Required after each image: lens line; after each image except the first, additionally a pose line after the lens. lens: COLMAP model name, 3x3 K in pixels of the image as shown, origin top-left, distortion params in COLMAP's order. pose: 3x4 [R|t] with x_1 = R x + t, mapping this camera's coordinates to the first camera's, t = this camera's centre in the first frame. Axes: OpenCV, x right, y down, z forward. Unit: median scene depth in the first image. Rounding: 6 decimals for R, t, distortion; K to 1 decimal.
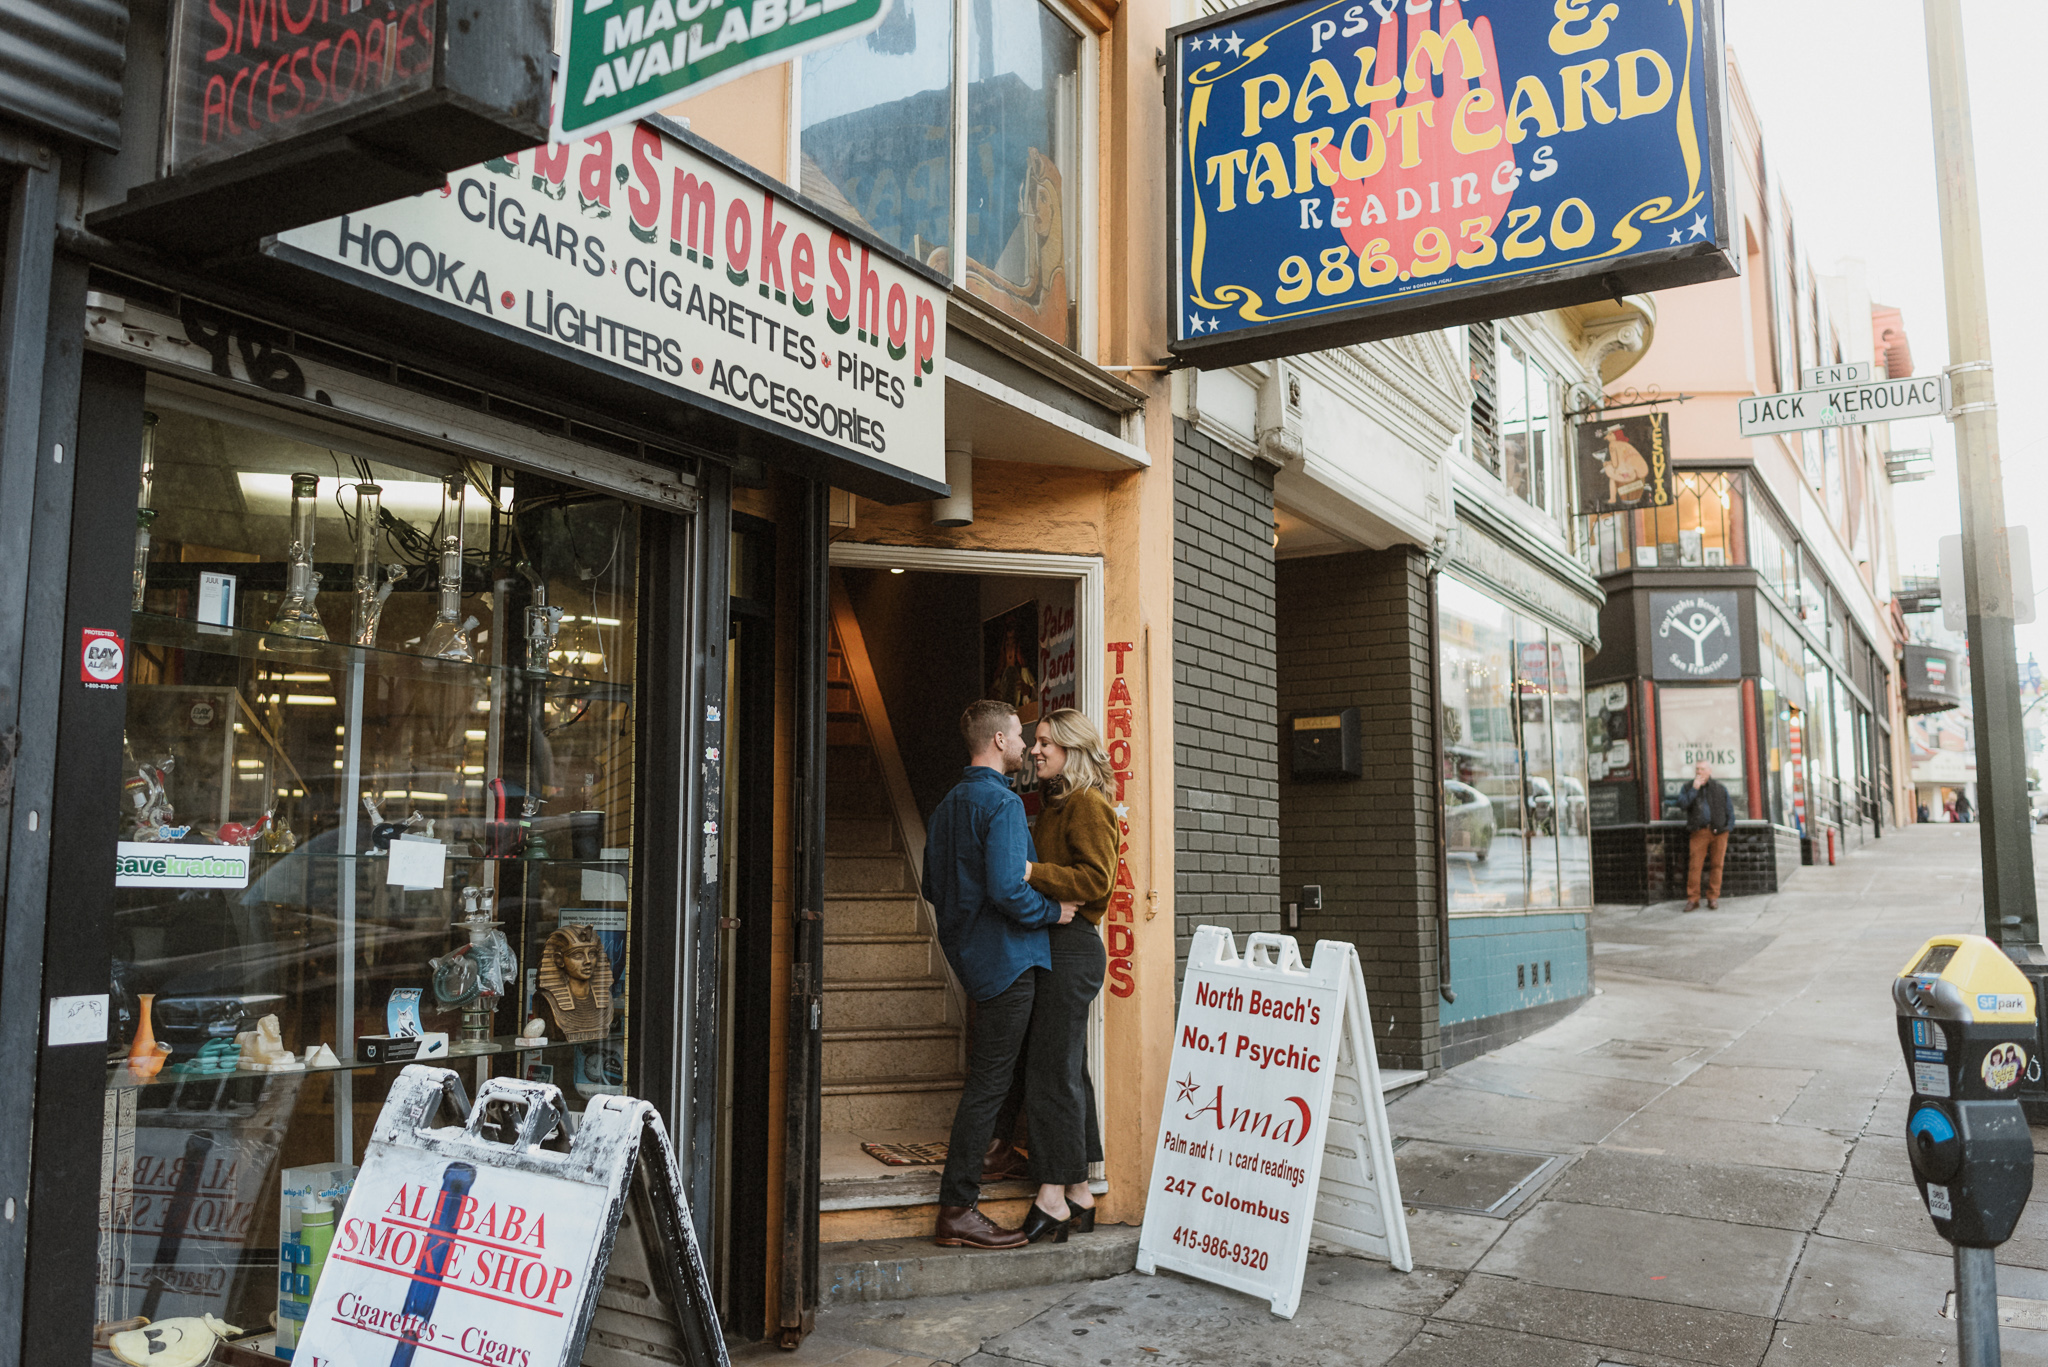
lens RADIAL K [[1566.3, 0, 991.8], [0, 1566.3, 666.0], [0, 0, 1]] dist [-0.004006, -0.013747]
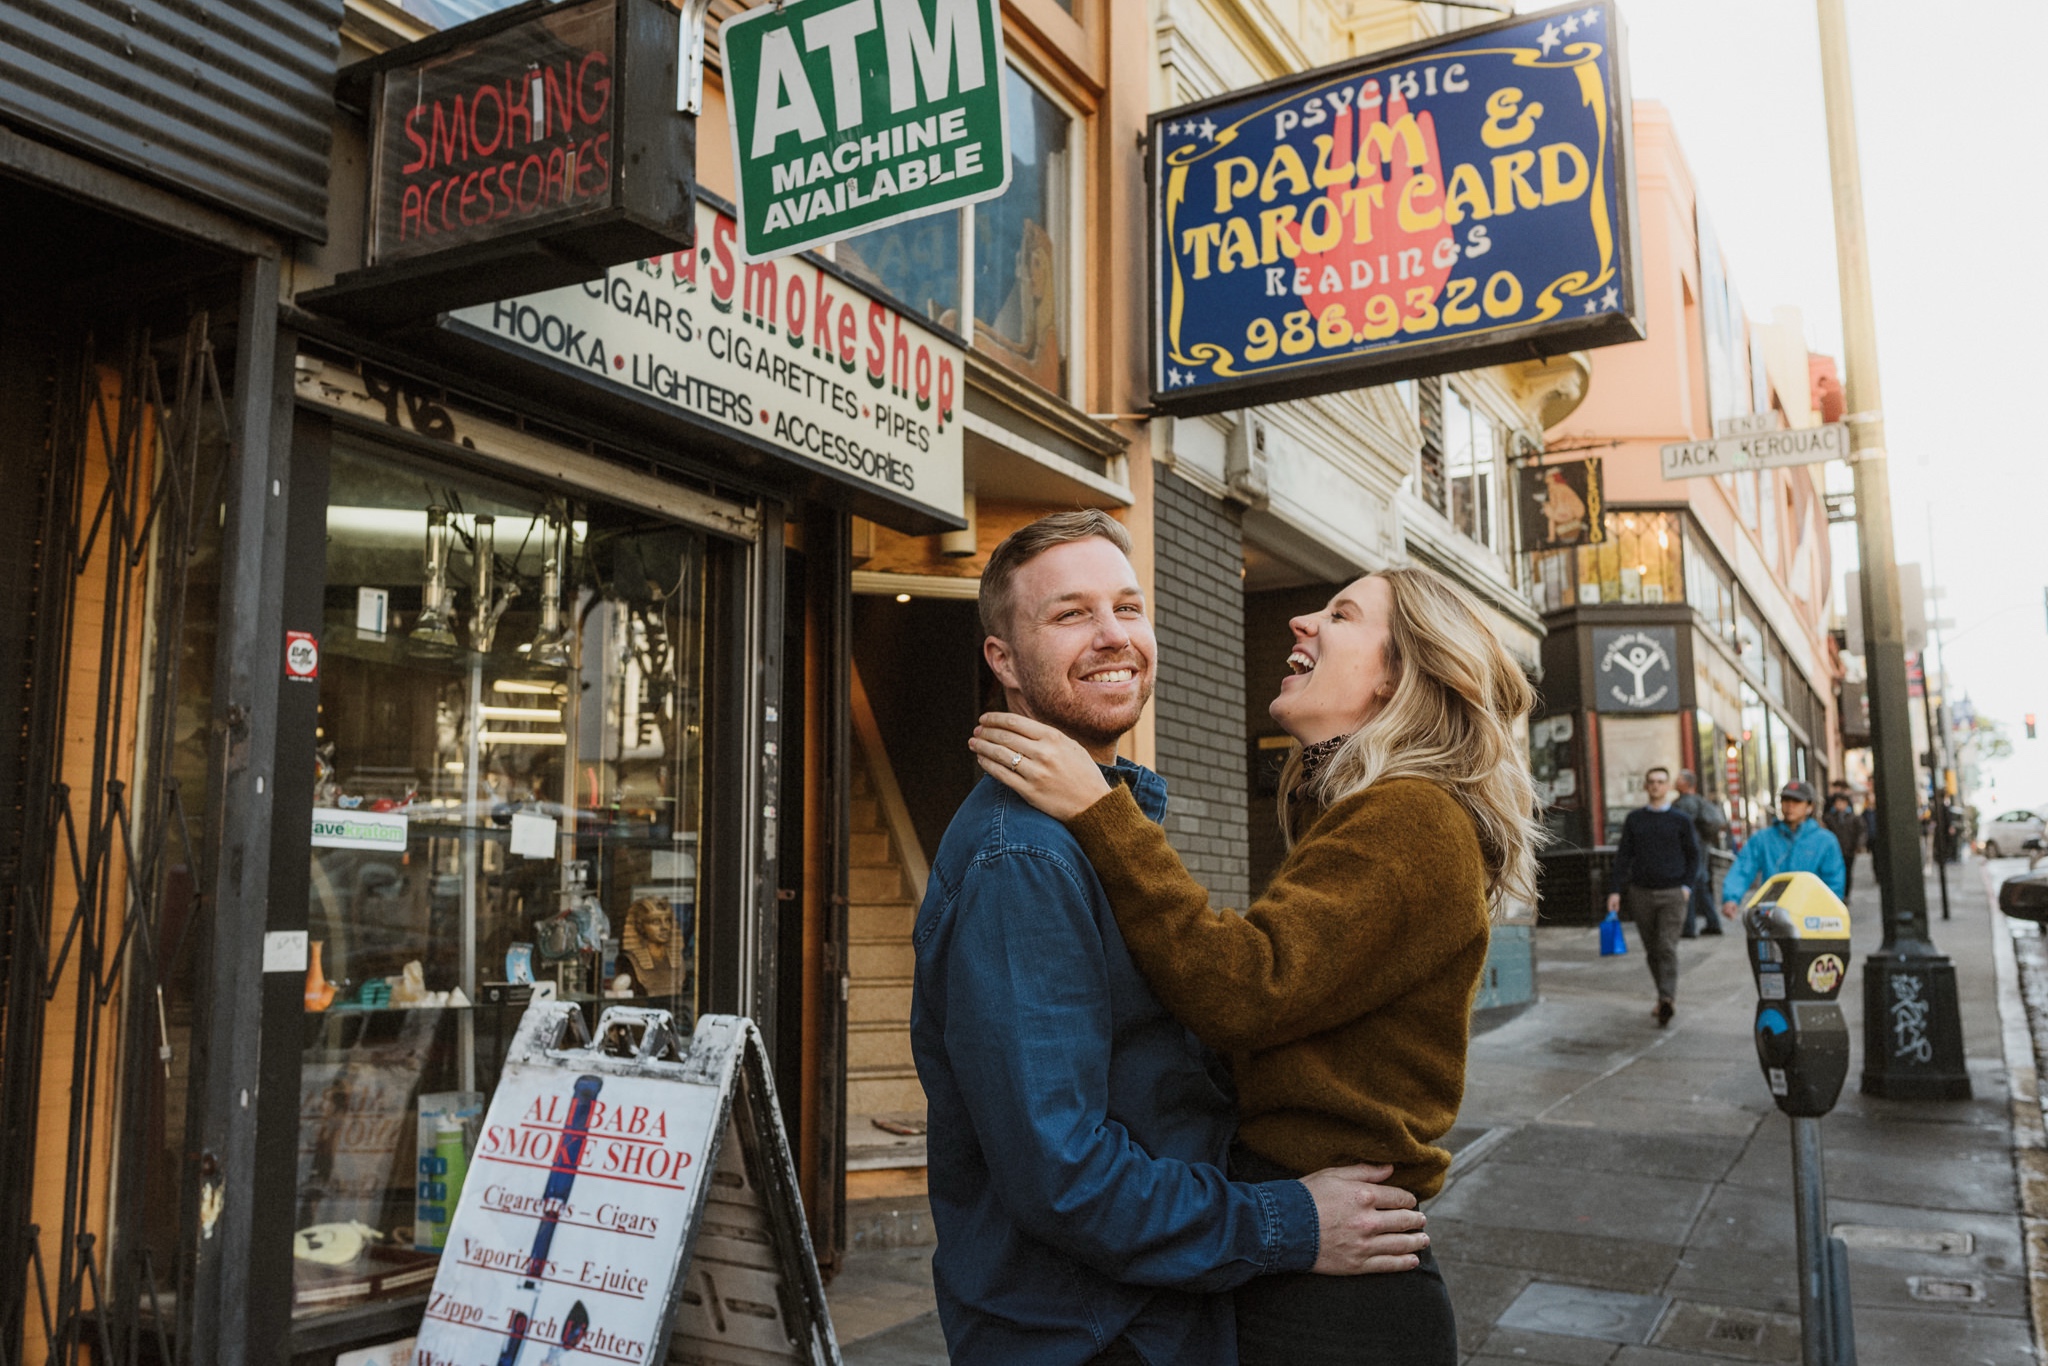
lens RADIAL K [[1555.1, 0, 1024.0], [0, 1555.1, 683.0], [0, 0, 1]] dist [0.000151, 0.003509]
pose [[0.999012, -0.001154, 0.044423, -0.031565], [0.001752, 0.999909, -0.013407, 0.017445], [-0.044404, 0.013472, 0.998923, -0.123602]]
